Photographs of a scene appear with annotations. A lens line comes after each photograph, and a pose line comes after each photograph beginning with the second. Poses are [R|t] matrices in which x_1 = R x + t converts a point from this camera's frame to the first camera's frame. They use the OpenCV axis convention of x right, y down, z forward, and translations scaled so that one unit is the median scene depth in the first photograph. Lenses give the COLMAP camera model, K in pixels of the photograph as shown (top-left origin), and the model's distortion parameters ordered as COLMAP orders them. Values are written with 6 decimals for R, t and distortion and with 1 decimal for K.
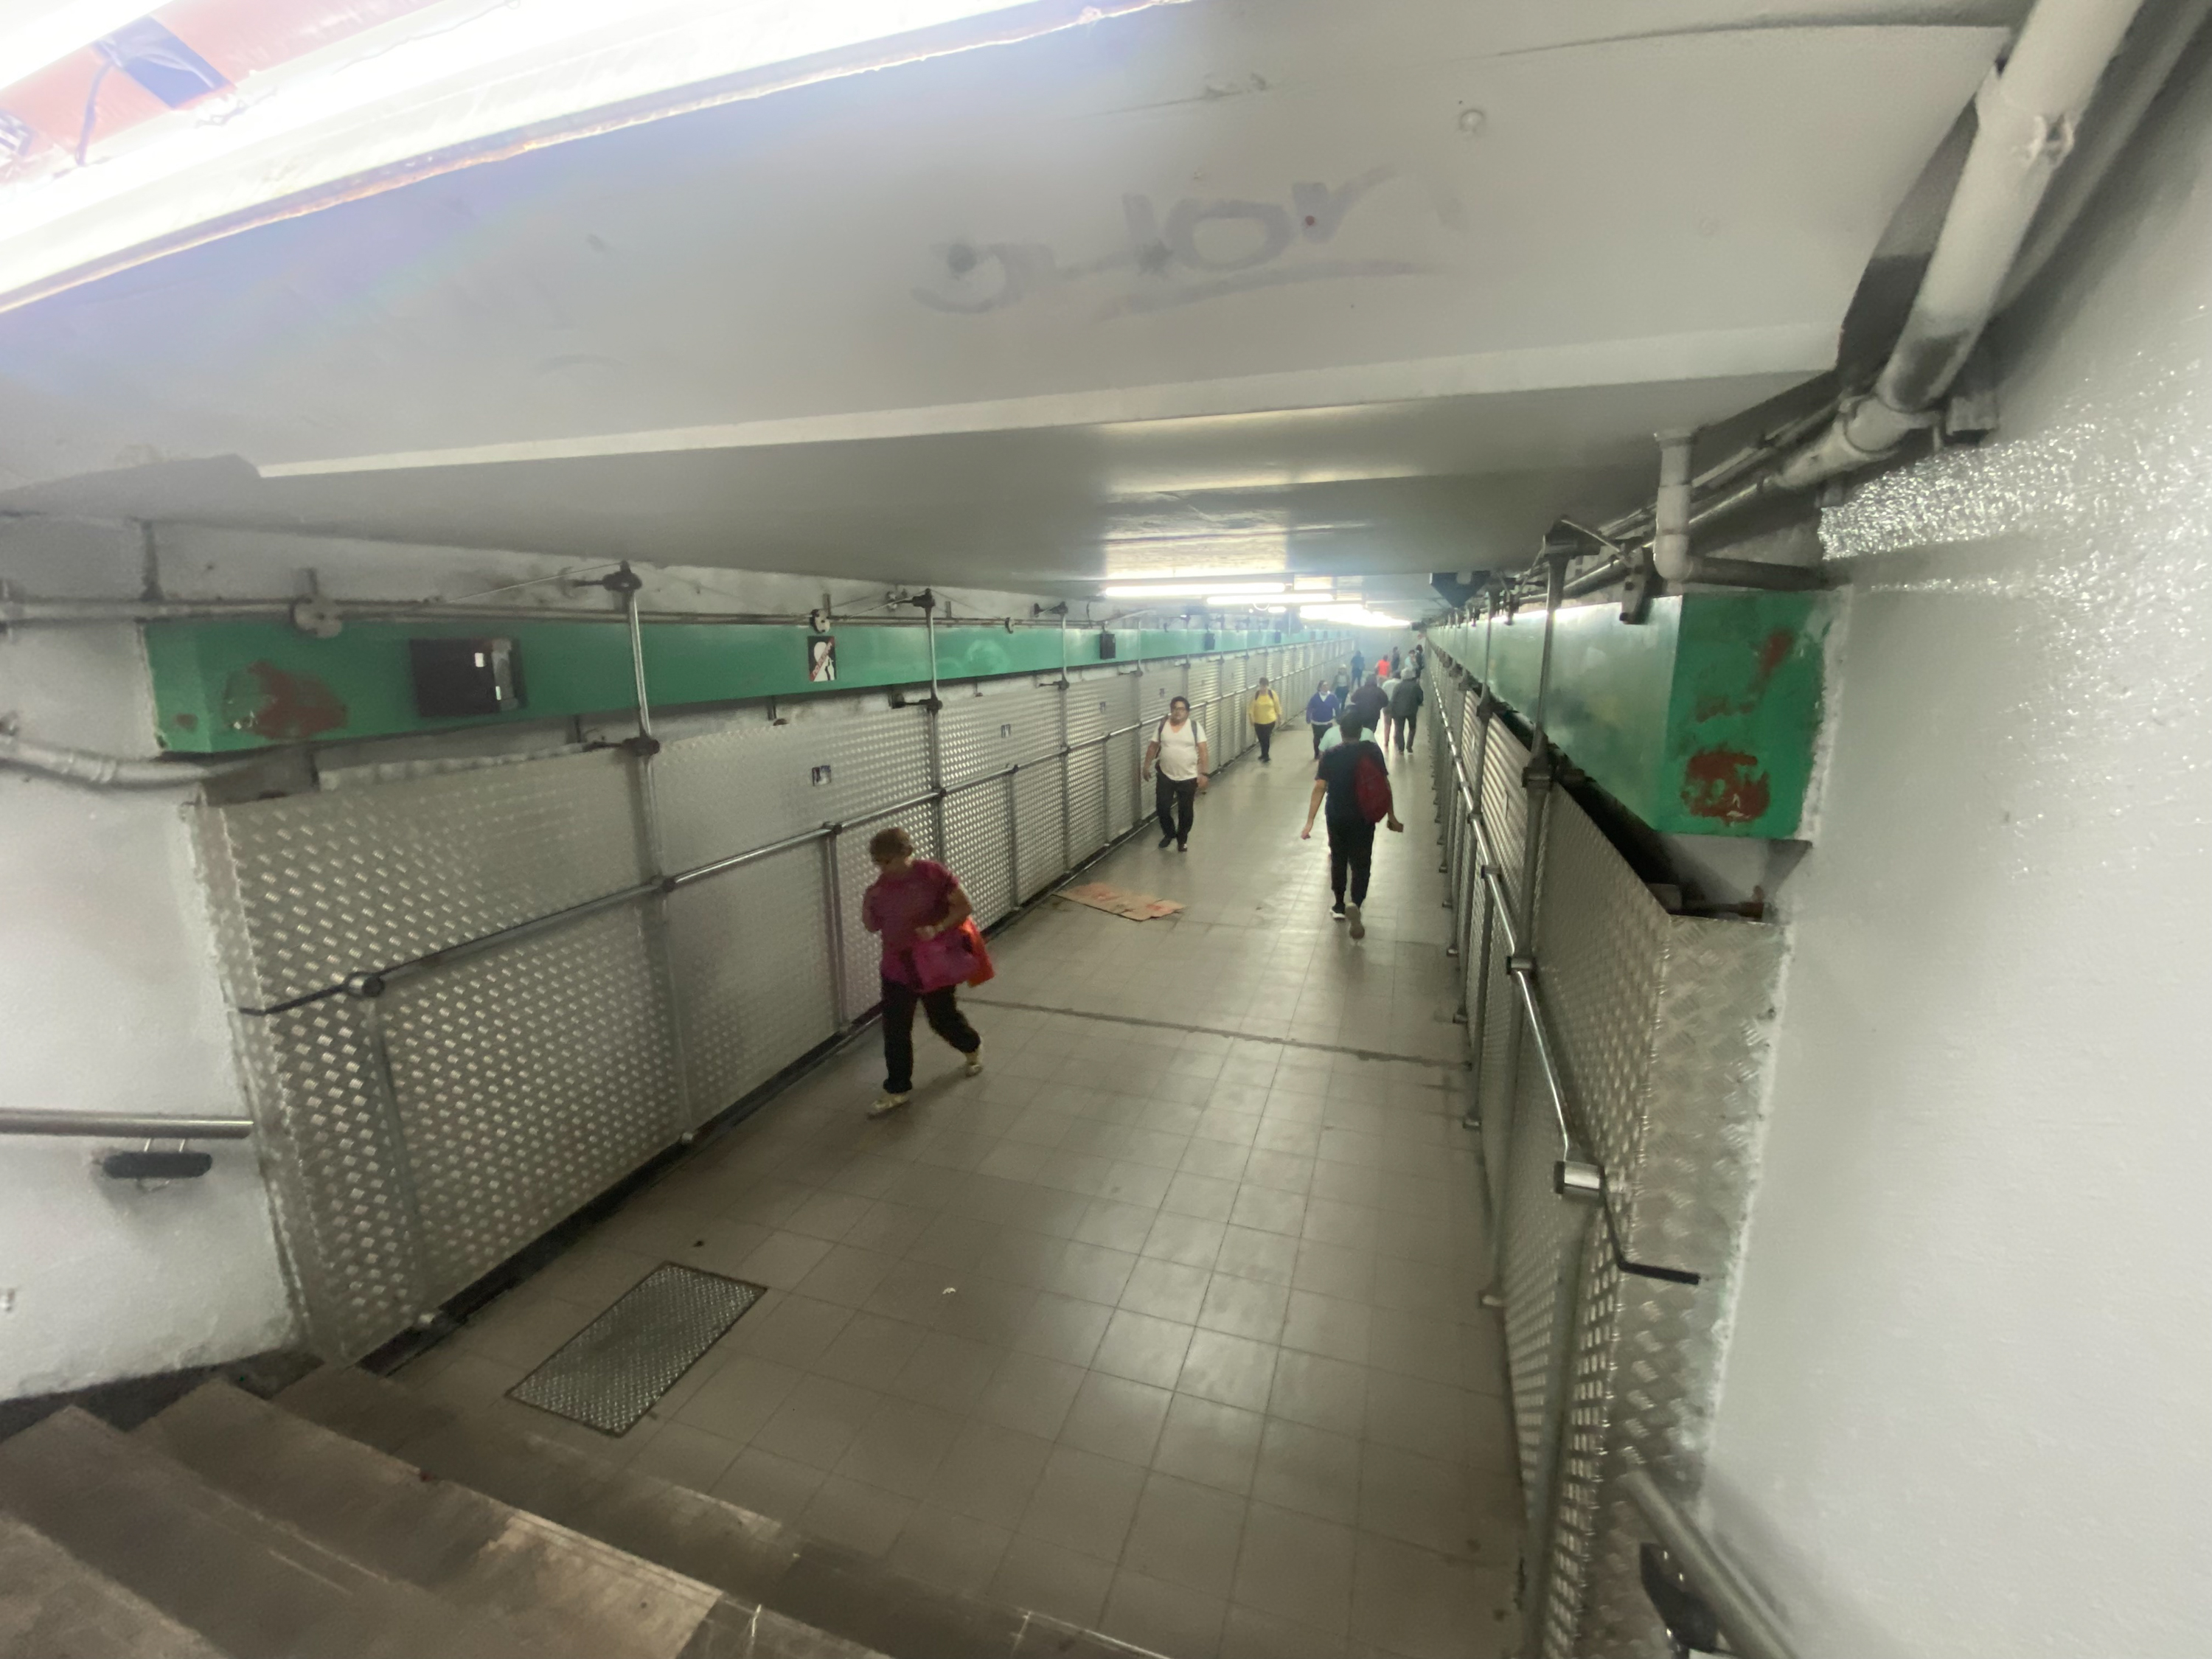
lens RADIAL K [[906.3, 0, 1113.9], [0, 906.3, 830.1], [0, 0, 1]] dist [0.009194, -0.015776]
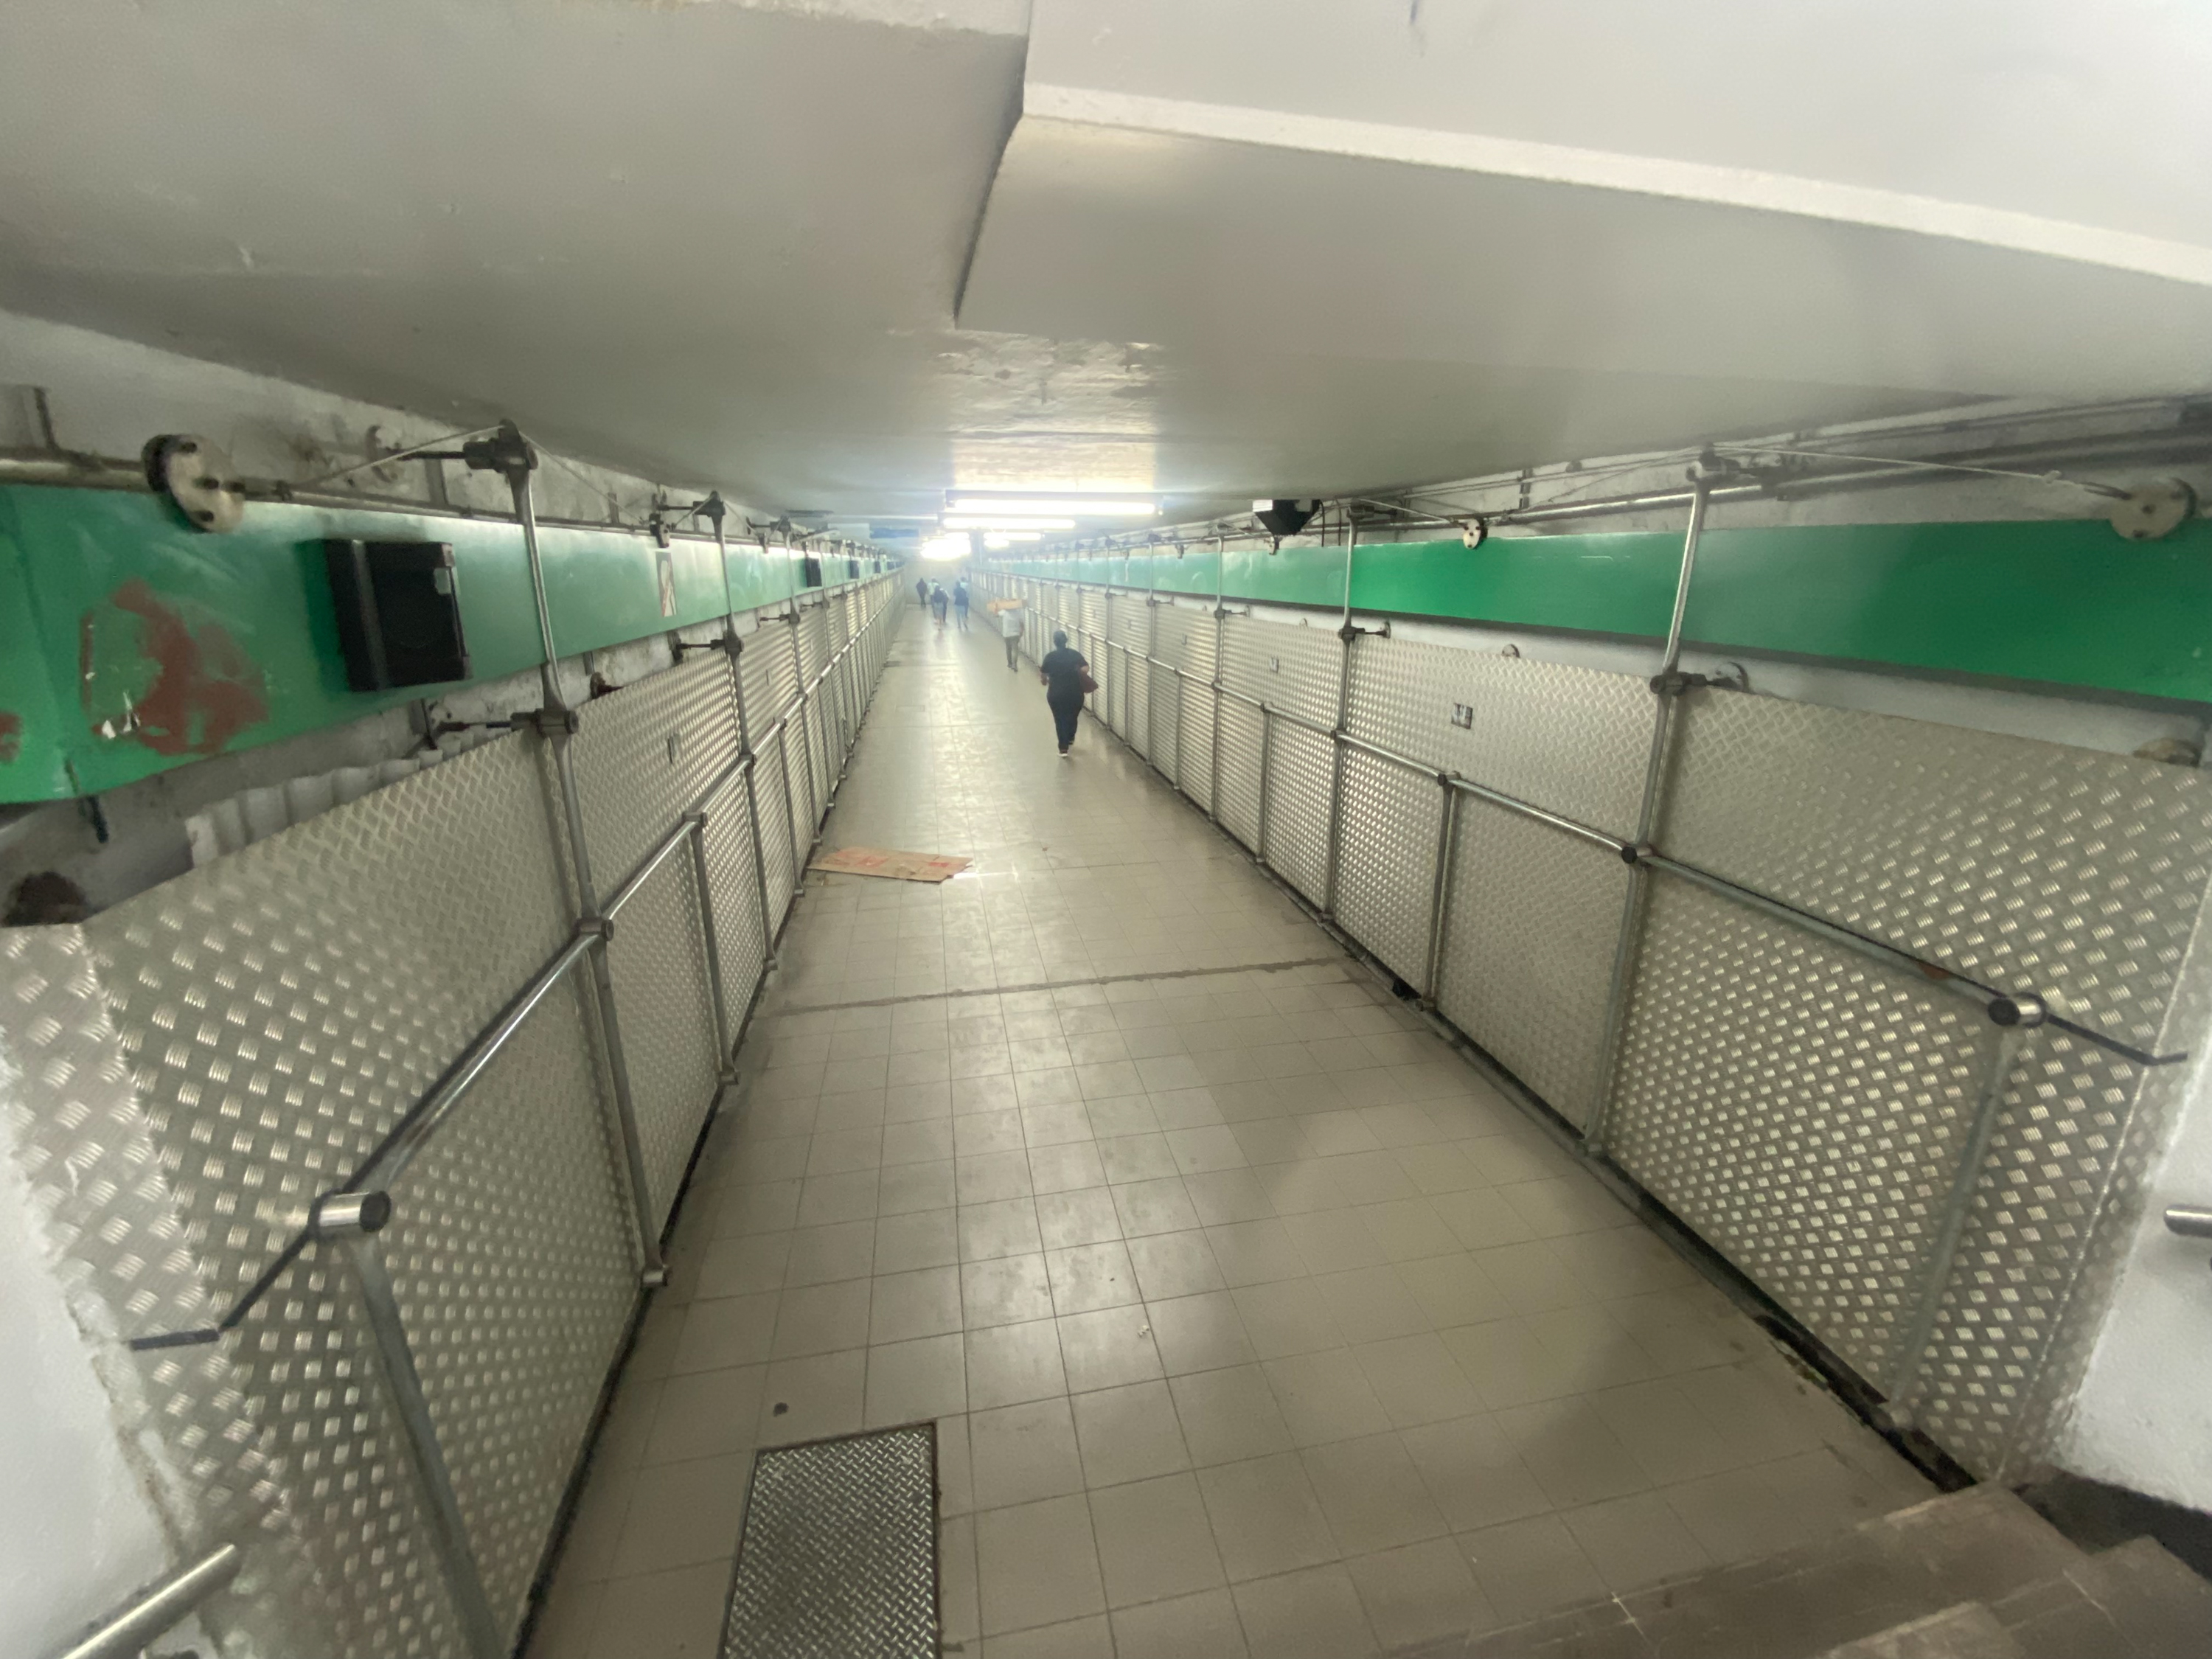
lens RADIAL K [[906.3, 0, 1113.9], [0, 906.3, 830.1], [0, 0, 1]] dist [0.009194, -0.015776]
pose [[0.869717, -0.133619, 0.475119, -0.677101], [0.099832, 0.990383, 0.095784, -0.054598], [-0.483348, -0.035873, 0.874693, 0.347118]]
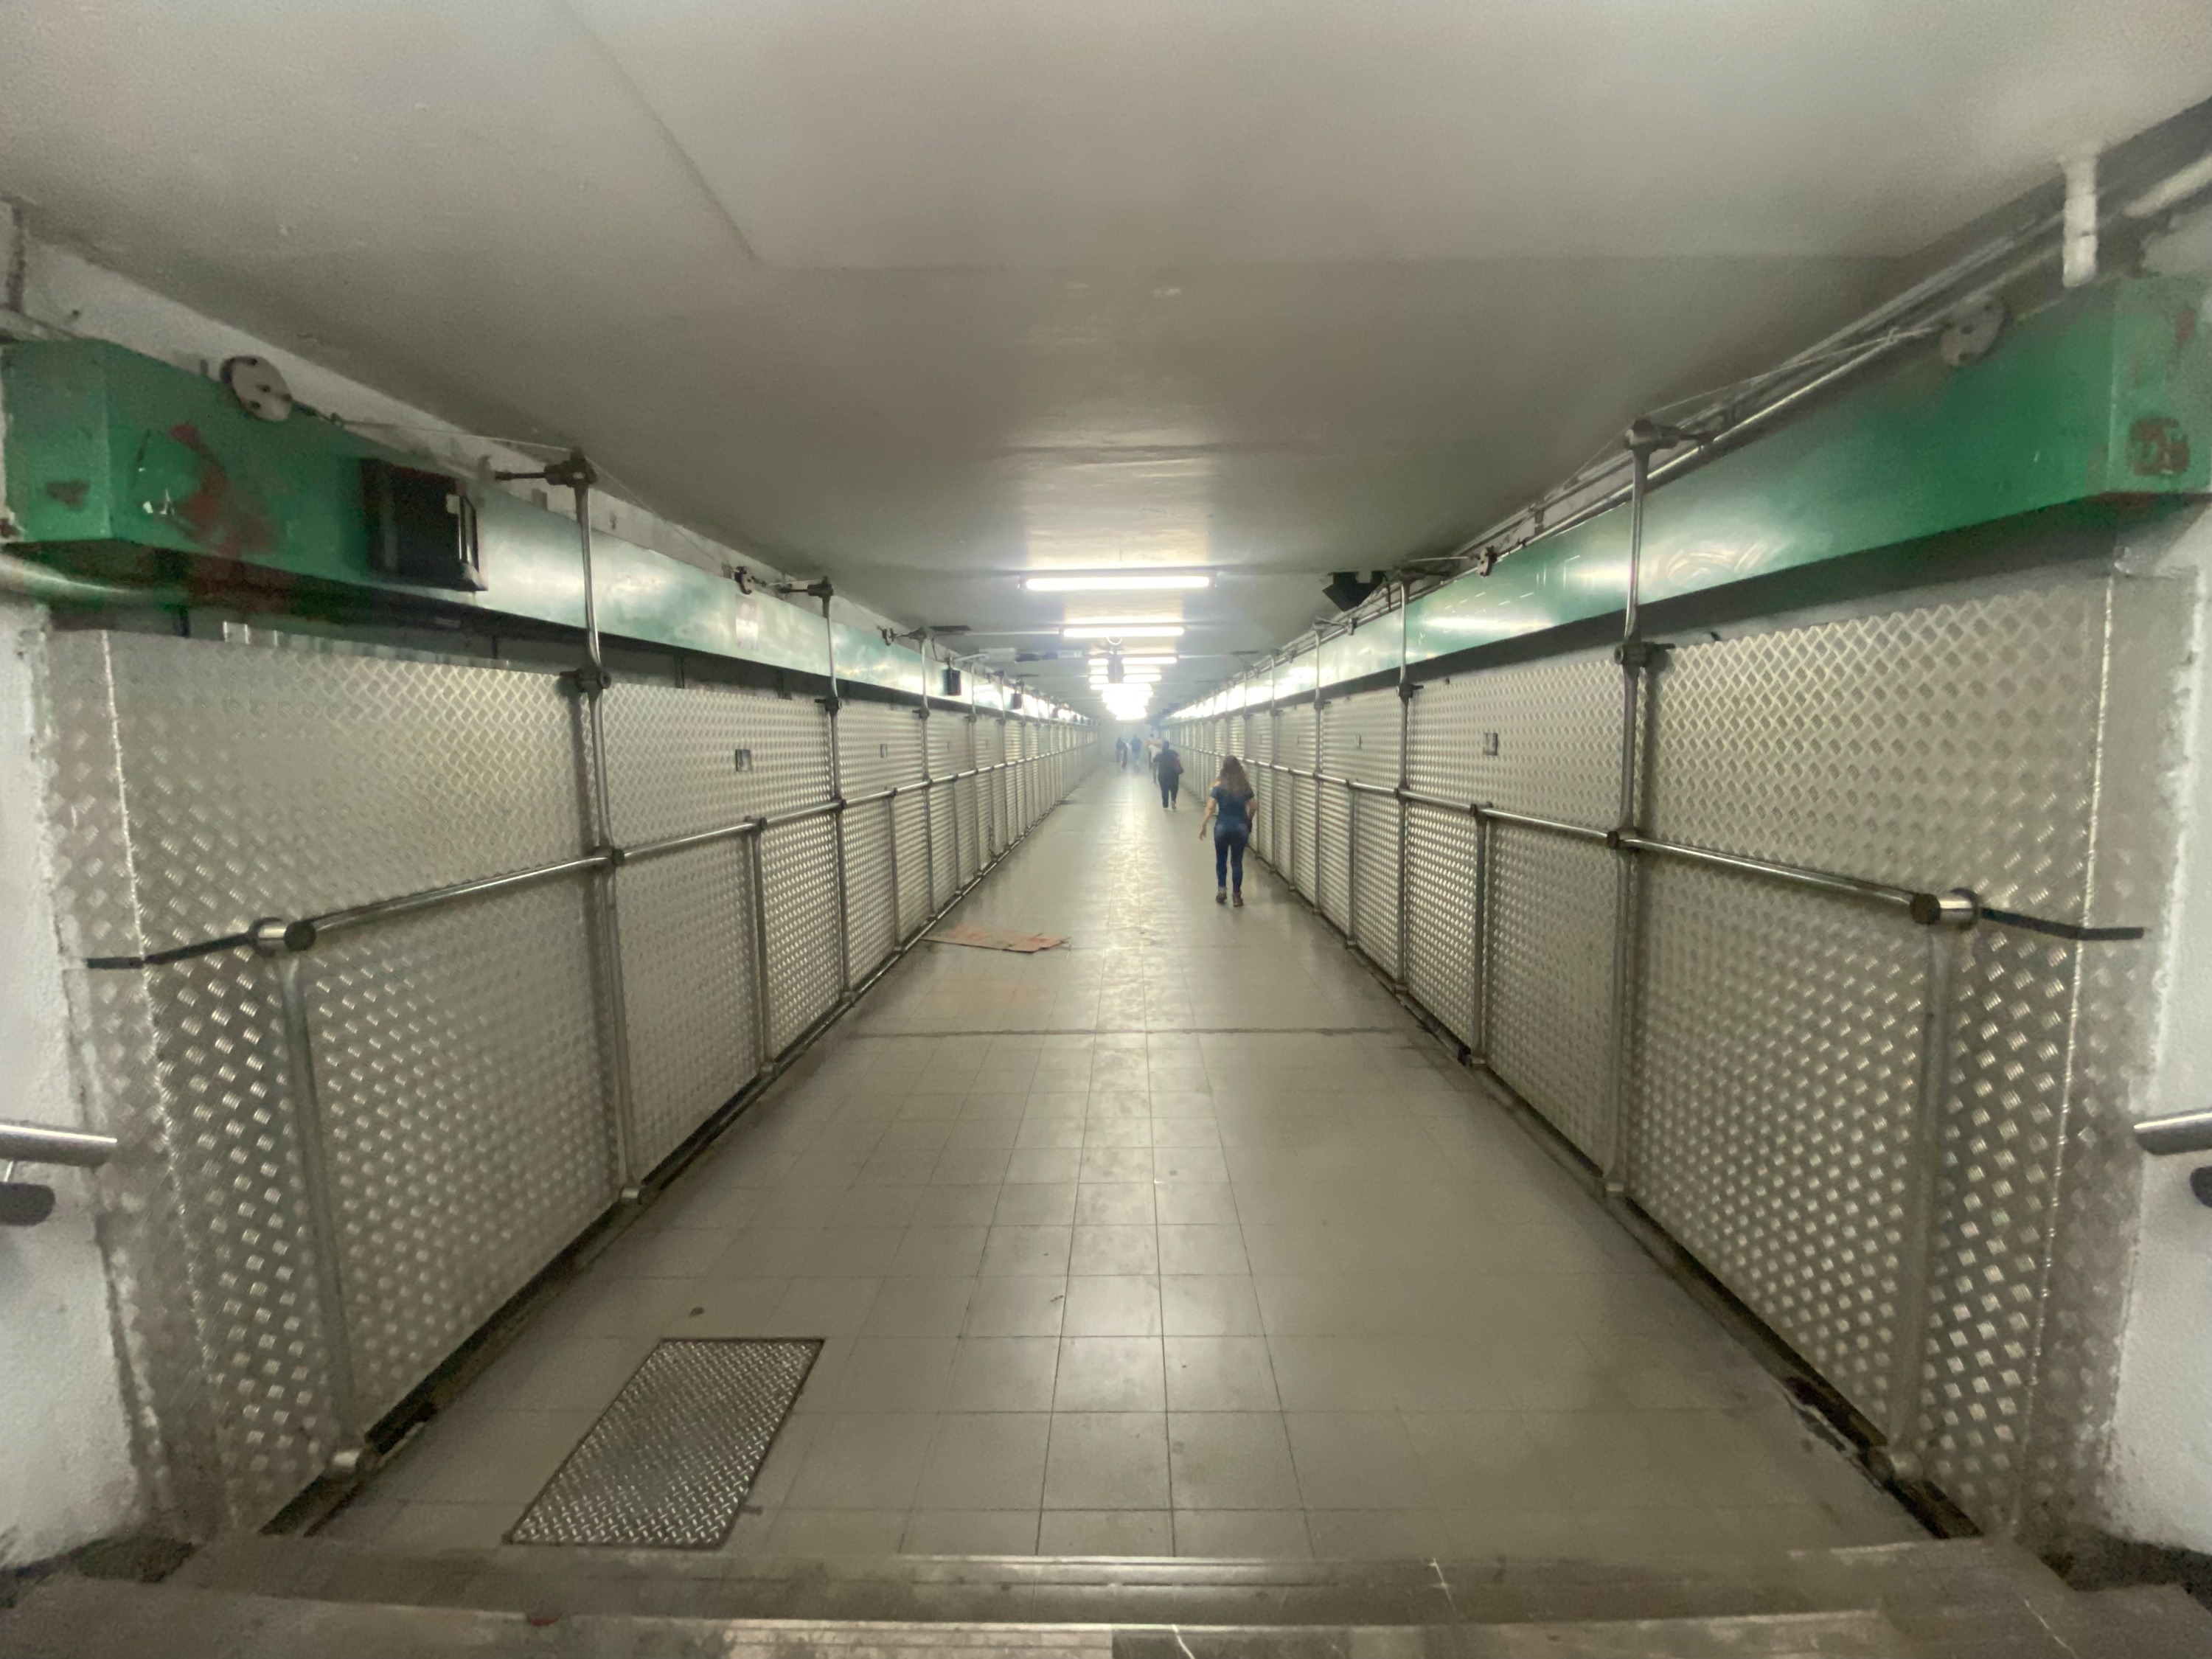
lens RADIAL K [[909.1, 0, 1114.4], [0, 909.1, 831.0], [0, 0, 1]] dist [0.001589, -0.011999]
pose [[0.956086, -0.040924, 0.290215, -0.436976], [0.073067, 0.992220, -0.100798, 0.211992], [-0.283832, 0.117576, 0.951638, 0.177502]]
